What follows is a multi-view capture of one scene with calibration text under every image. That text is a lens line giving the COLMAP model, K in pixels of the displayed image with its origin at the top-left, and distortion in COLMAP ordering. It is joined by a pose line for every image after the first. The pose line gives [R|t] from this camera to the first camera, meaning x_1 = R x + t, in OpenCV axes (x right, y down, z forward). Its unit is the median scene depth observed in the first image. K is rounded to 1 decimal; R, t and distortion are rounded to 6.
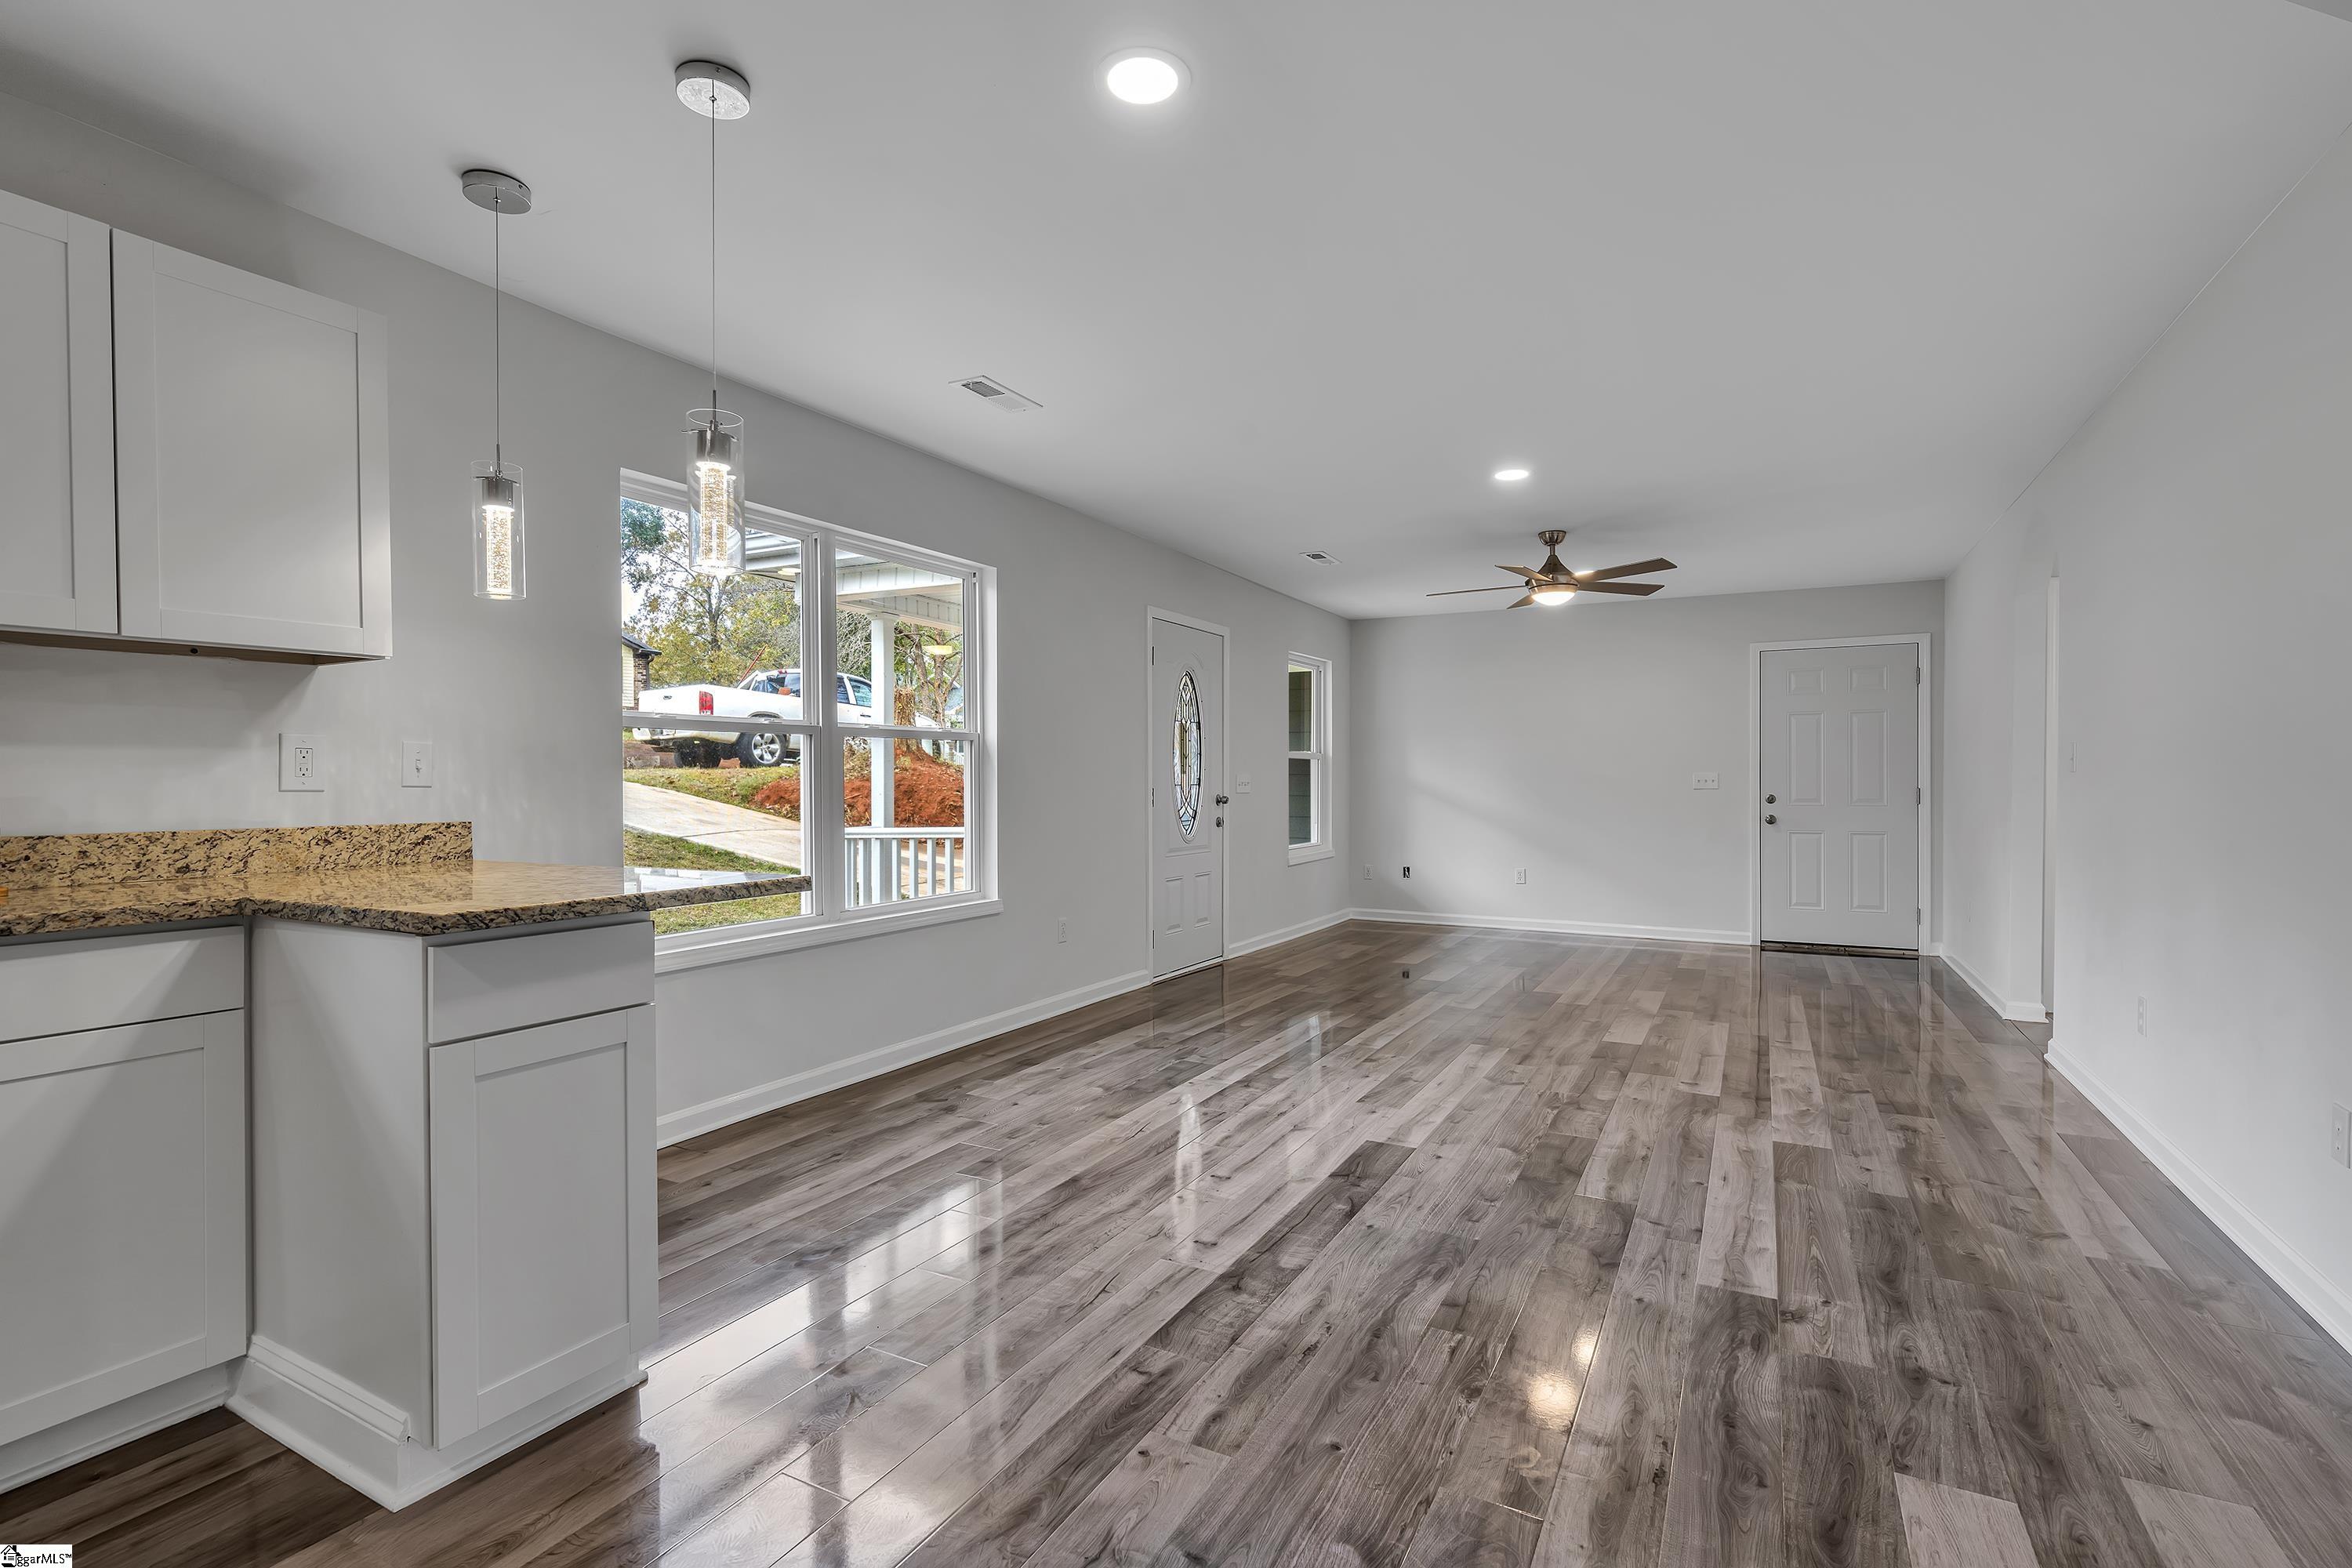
lens RADIAL K [[1057.6, 0, 1186.4], [0, 1057.6, 788.2], [0, 0, 1]] dist [0.002763, -0.000013]
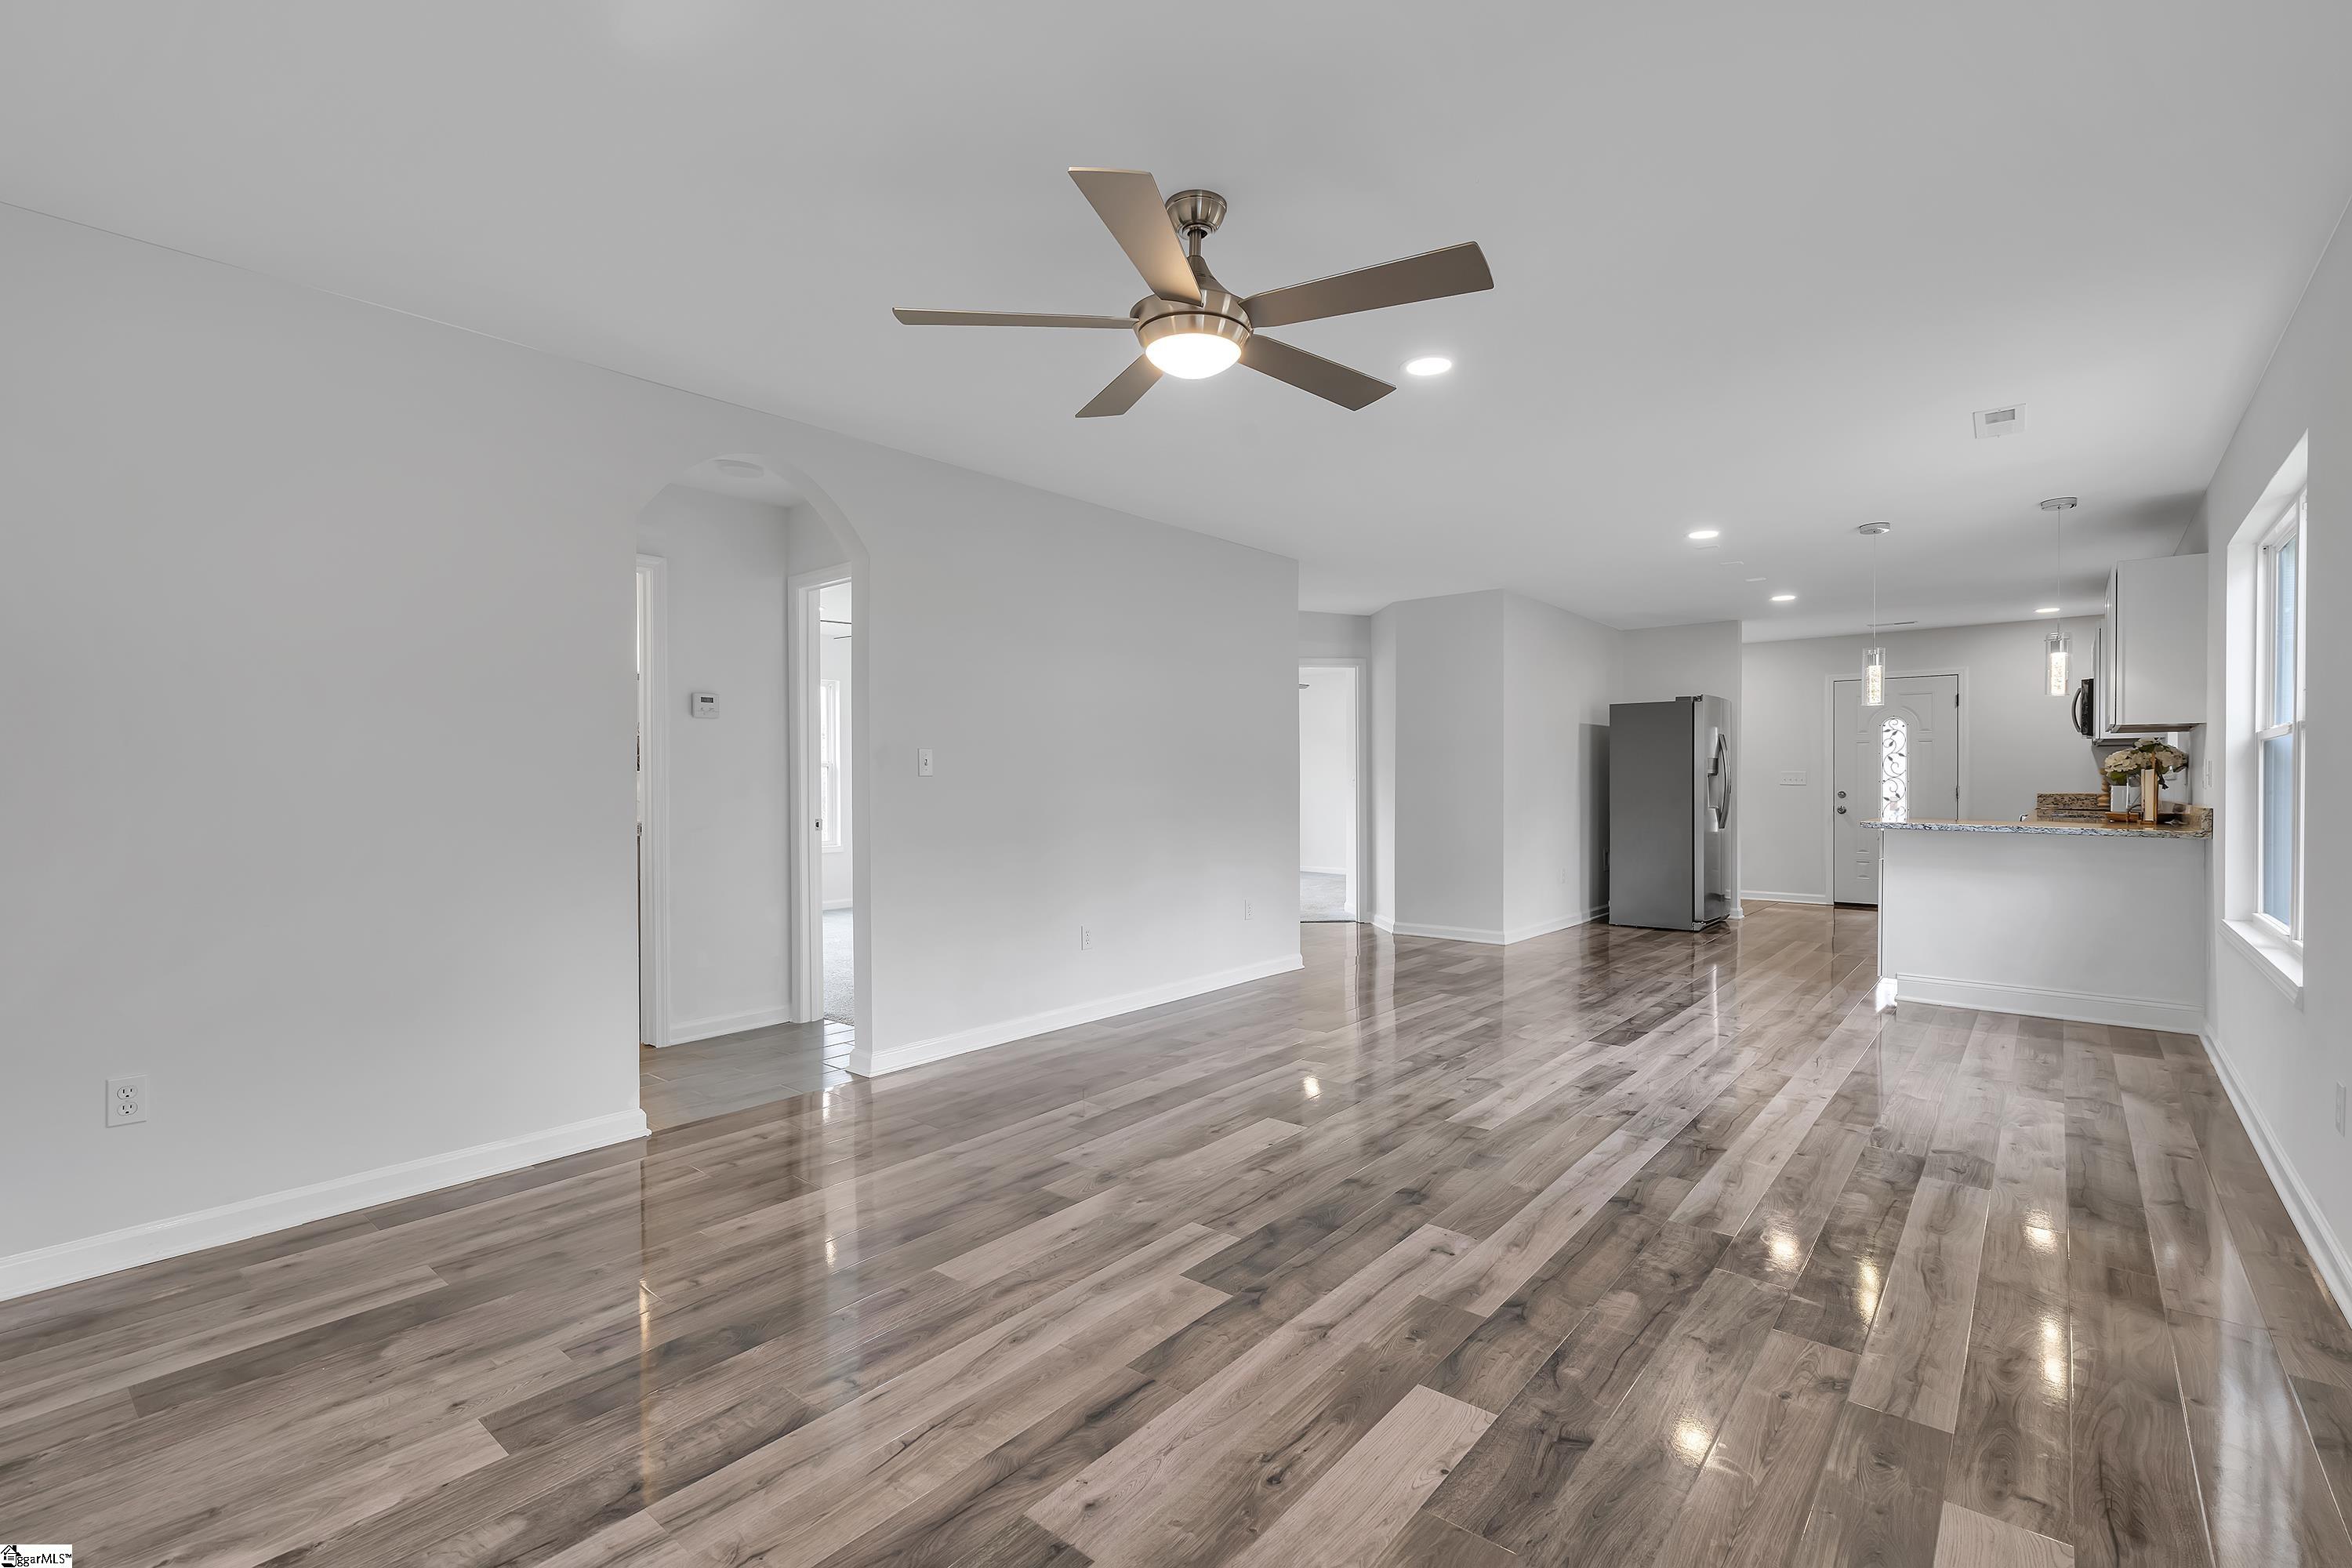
lens RADIAL K [[1057.6, 0, 1170.6], [0, 1057.6, 787.9], [0, 0, 1]] dist [0.002763, -0.000013]
pose [[-0.978318, -0.000387, 0.207108, 0.385616], [0.002656, 0.999893, 0.014419, -0.020602], [-0.207091, 0.014656, -0.978212, 2.051818]]
